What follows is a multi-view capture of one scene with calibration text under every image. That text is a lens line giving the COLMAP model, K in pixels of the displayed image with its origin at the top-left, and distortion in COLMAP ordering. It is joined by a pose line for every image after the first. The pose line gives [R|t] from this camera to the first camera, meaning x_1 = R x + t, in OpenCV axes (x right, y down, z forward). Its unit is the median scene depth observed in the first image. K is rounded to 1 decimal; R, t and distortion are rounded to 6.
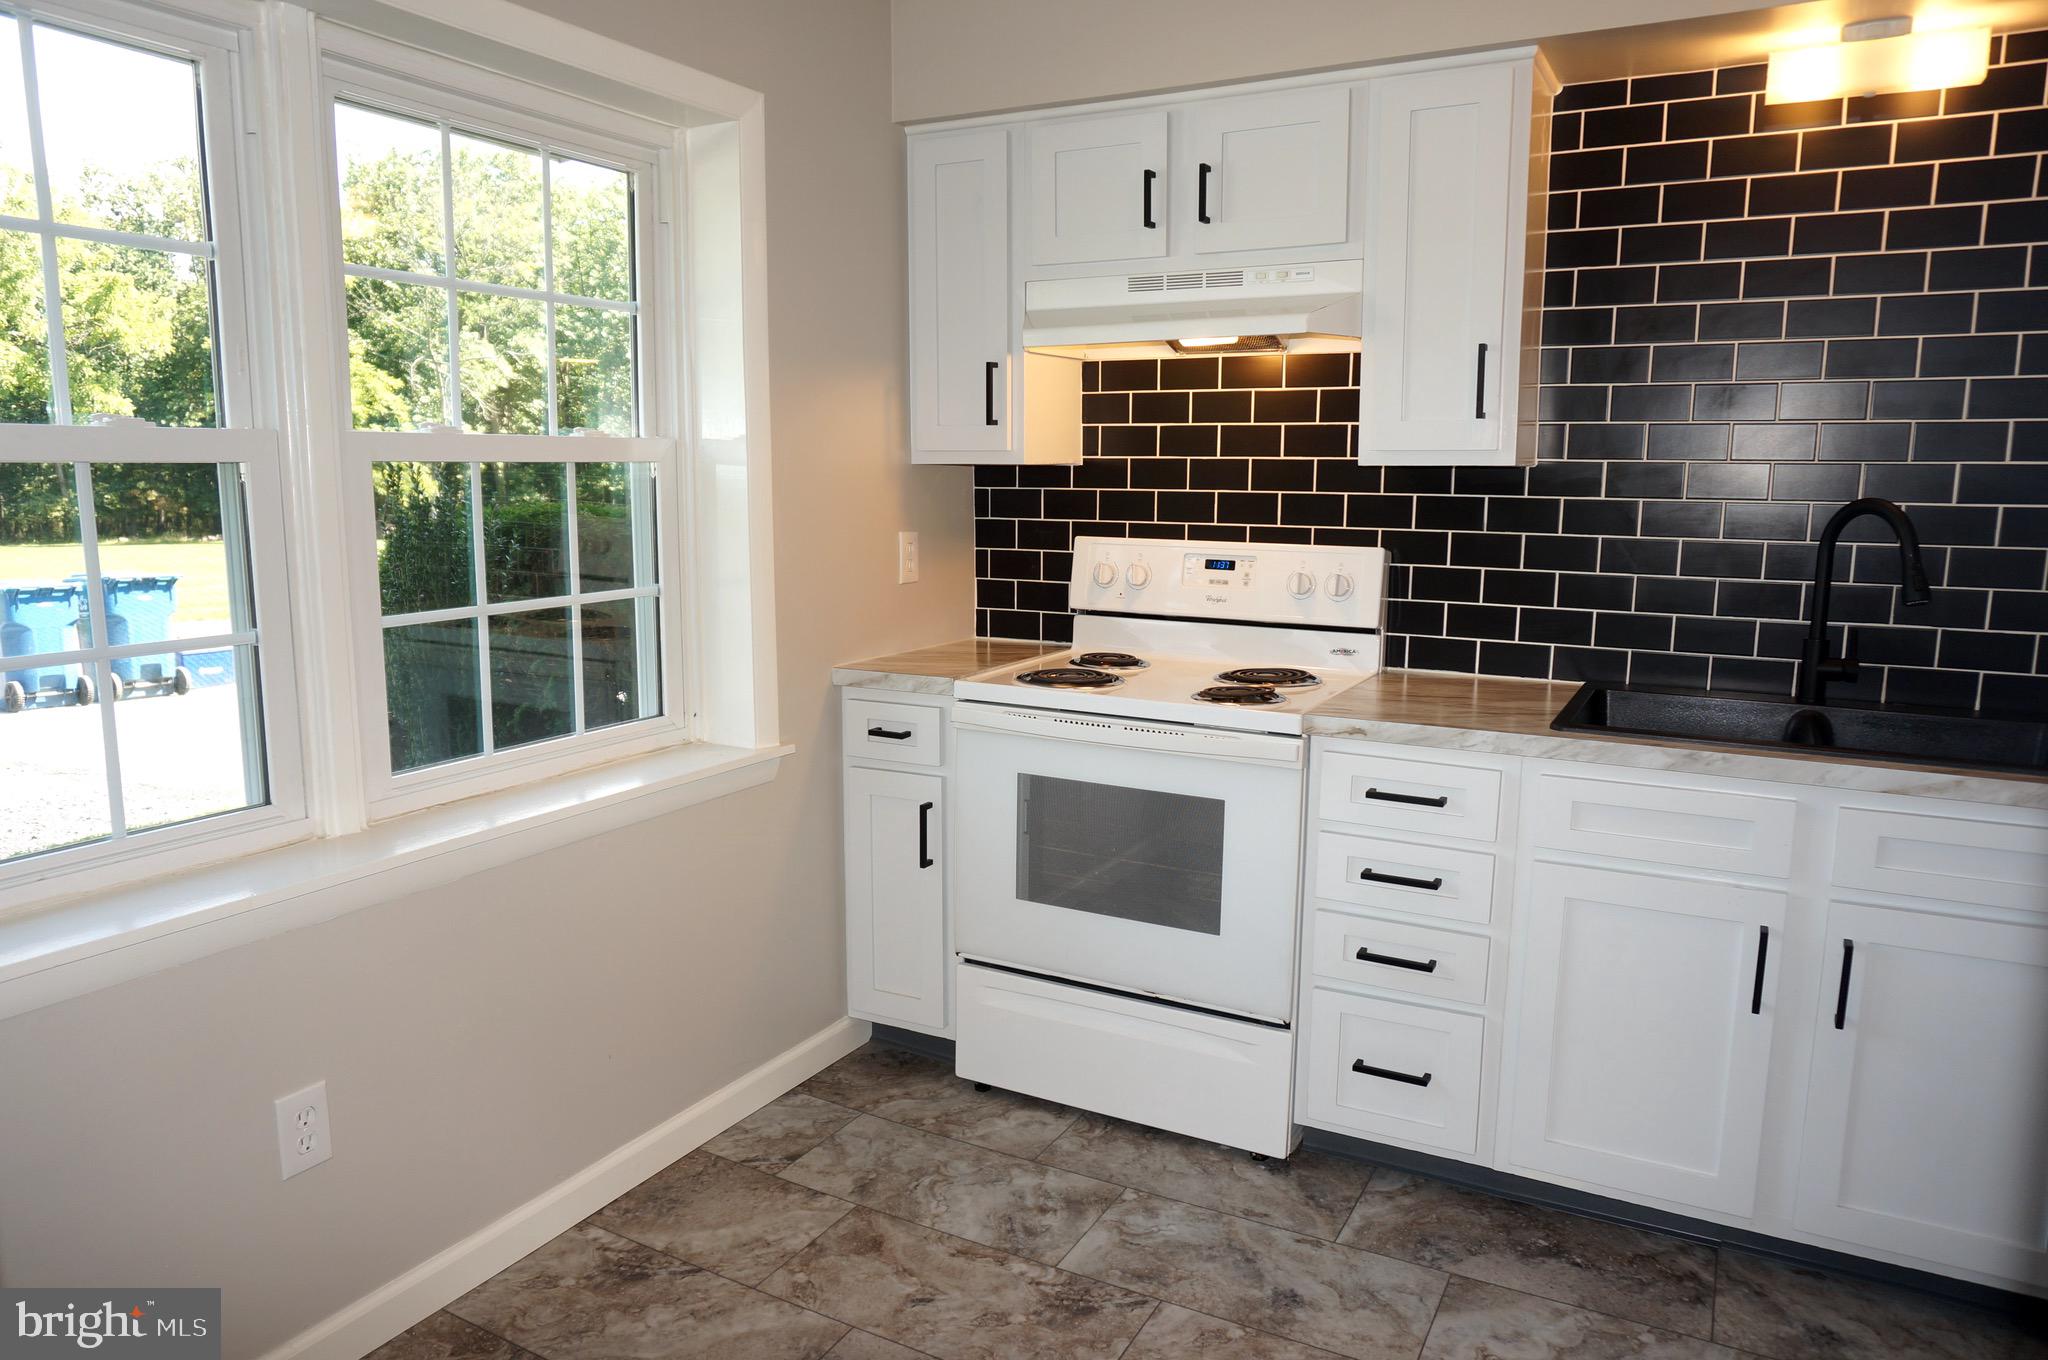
lens RADIAL K [[1386.8, 0, 1028.8], [0, 1386.8, 689.6], [0, 0, 1]] dist [-0.025239, 0.010231]
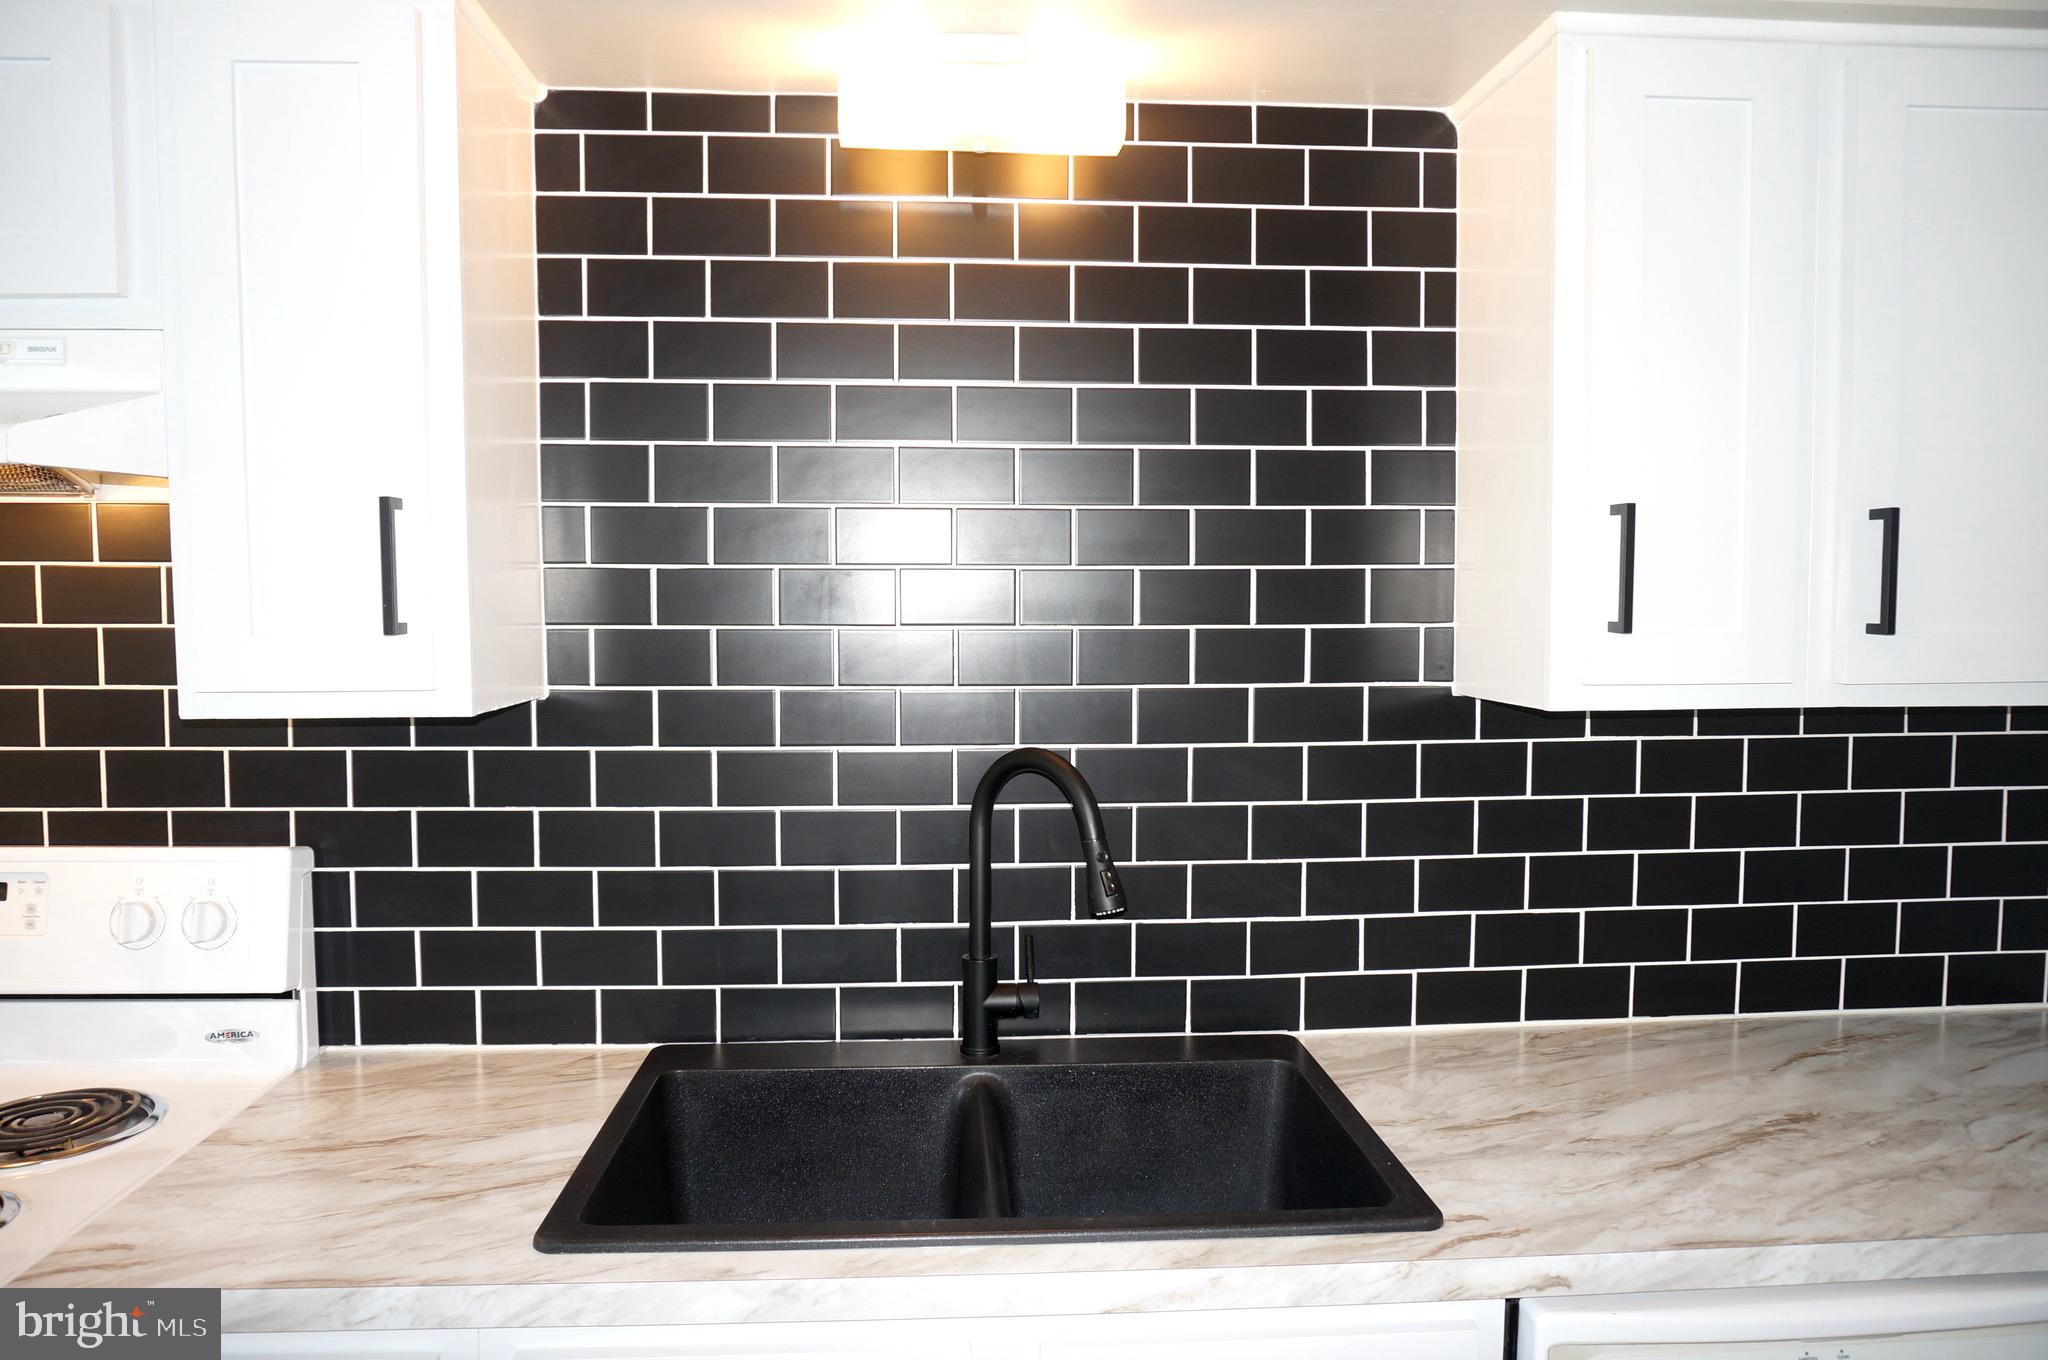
lens RADIAL K [[1386.8, 0, 1026.7], [0, 1386.8, 680.1], [0, 0, 1]] dist [-0.025239, 0.010231]
pose [[0.851798, -0.036408, 0.522604, 0.235138], [0.089454, 0.993039, -0.076621, -0.106487], [-0.516177, 0.112014, 0.849126, 0.386809]]
